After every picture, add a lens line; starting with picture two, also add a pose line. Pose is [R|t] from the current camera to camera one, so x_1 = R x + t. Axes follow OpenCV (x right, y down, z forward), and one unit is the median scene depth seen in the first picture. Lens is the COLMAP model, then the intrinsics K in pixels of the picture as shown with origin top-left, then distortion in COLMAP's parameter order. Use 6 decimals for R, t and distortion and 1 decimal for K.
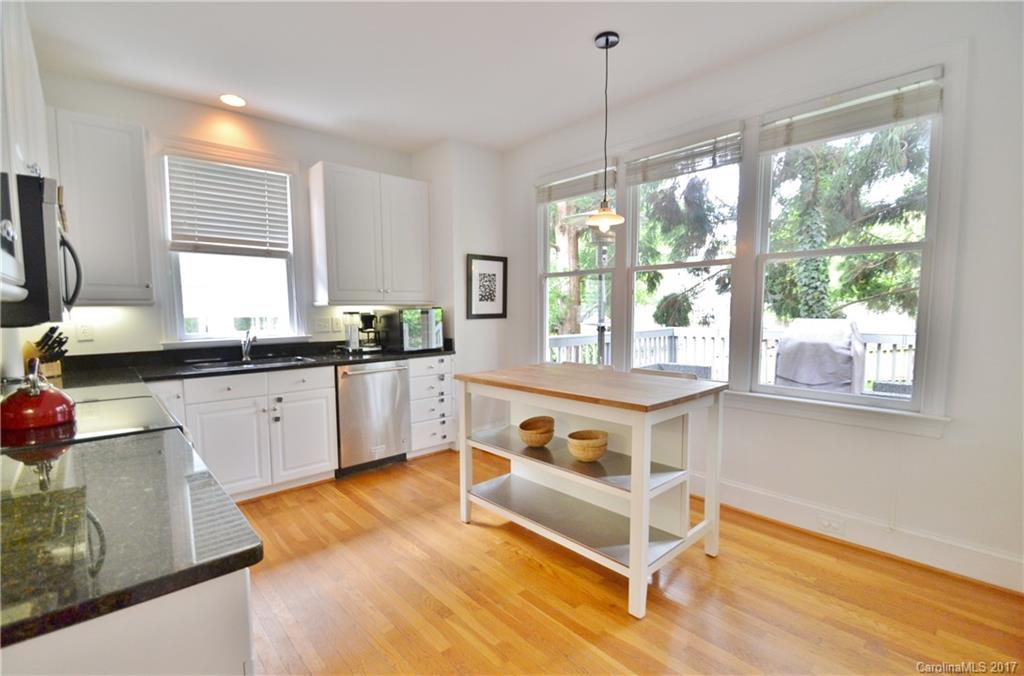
lens RADIAL K [[455.5, 0, 492.3], [0, 455.5, 349.3], [0, 0, 1]] dist [0.005162, -0.009439]
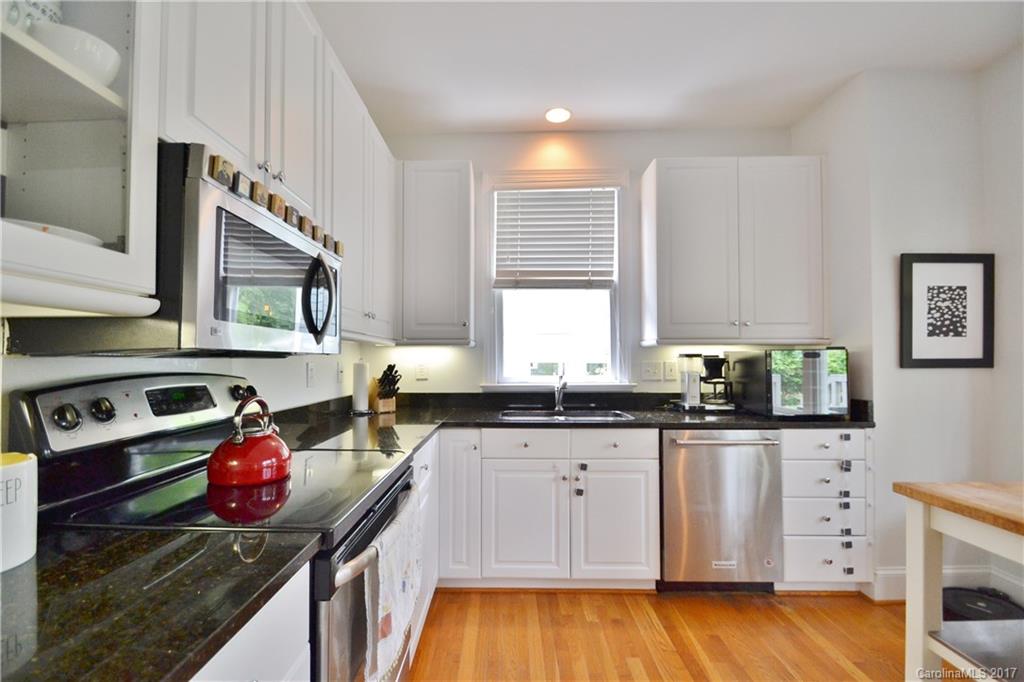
lens RADIAL K [[455.5, 0, 499.5], [0, 455.5, 350.6], [0, 0, 1]] dist [0.005162, -0.009439]
pose [[0.743312, -0.003895, -0.668933, -0.053723], [-0.065469, 0.994759, -0.078540, -0.011497], [0.665733, 0.102174, 0.739162, 0.280165]]
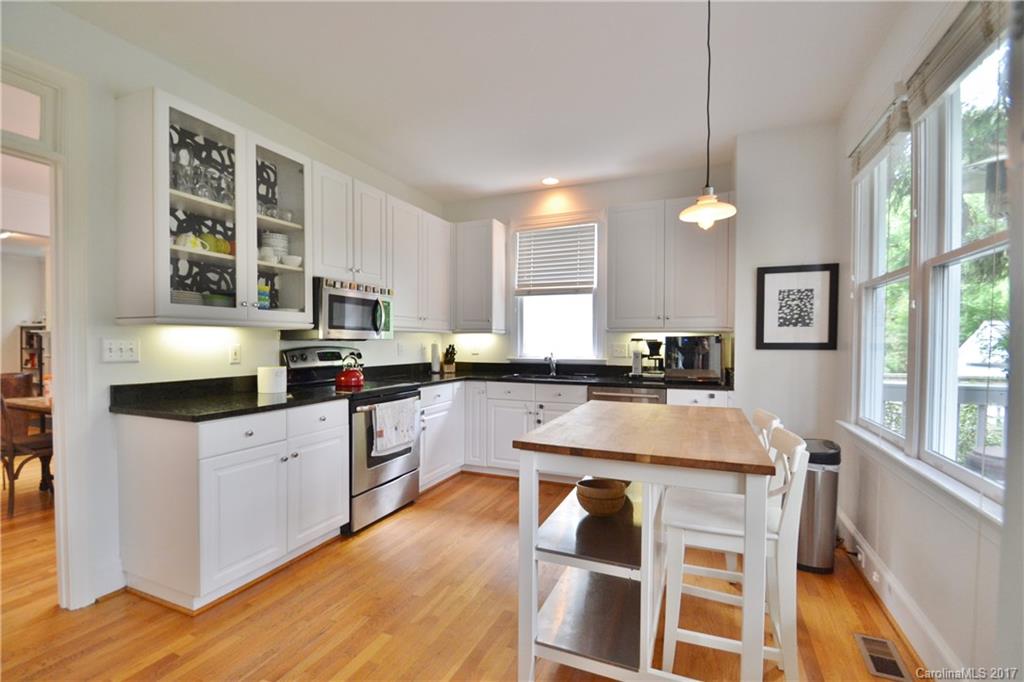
lens RADIAL K [[455.5, 0, 494.2], [0, 455.5, 351.0], [0, 0, 1]] dist [0.005162, -0.009439]
pose [[0.432772, 0.030777, -0.900978, 0.527226], [-0.086881, 0.996189, -0.007703, -0.018857], [0.897307, 0.081611, 0.433796, 0.275108]]
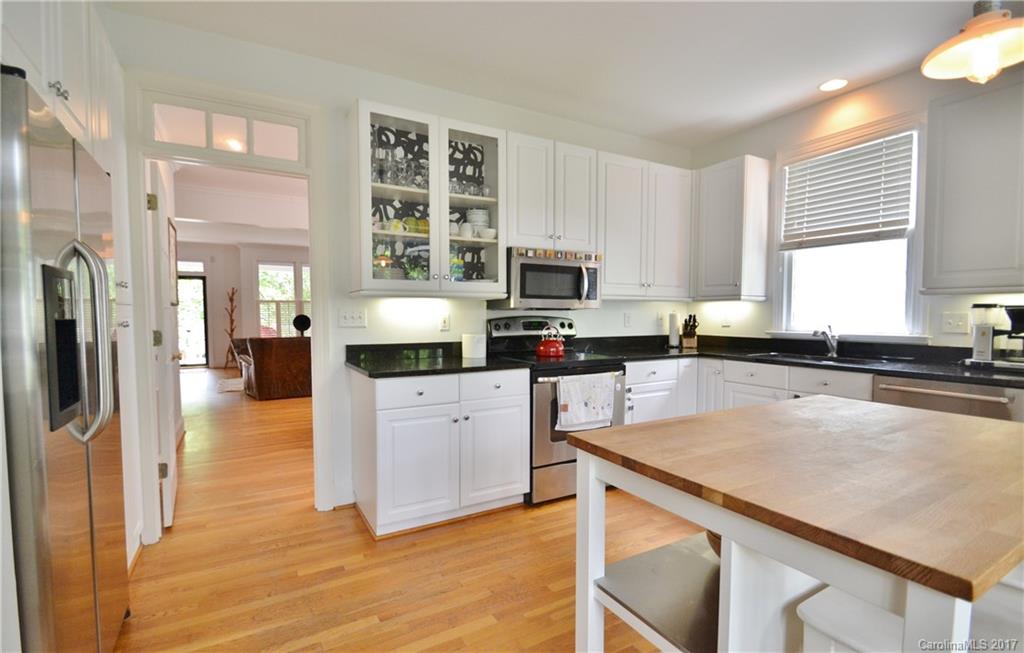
lens RADIAL K [[457.2, 0, 507.7], [0, 457.2, 337.3], [0, 0, 1]] dist [0.005551, -0.008701]
pose [[-0.180315, 0.062058, -0.981649, 0.479840], [-0.083811, 0.993409, 0.078196, -0.031140], [0.980032, 0.096372, -0.173926, 0.488352]]
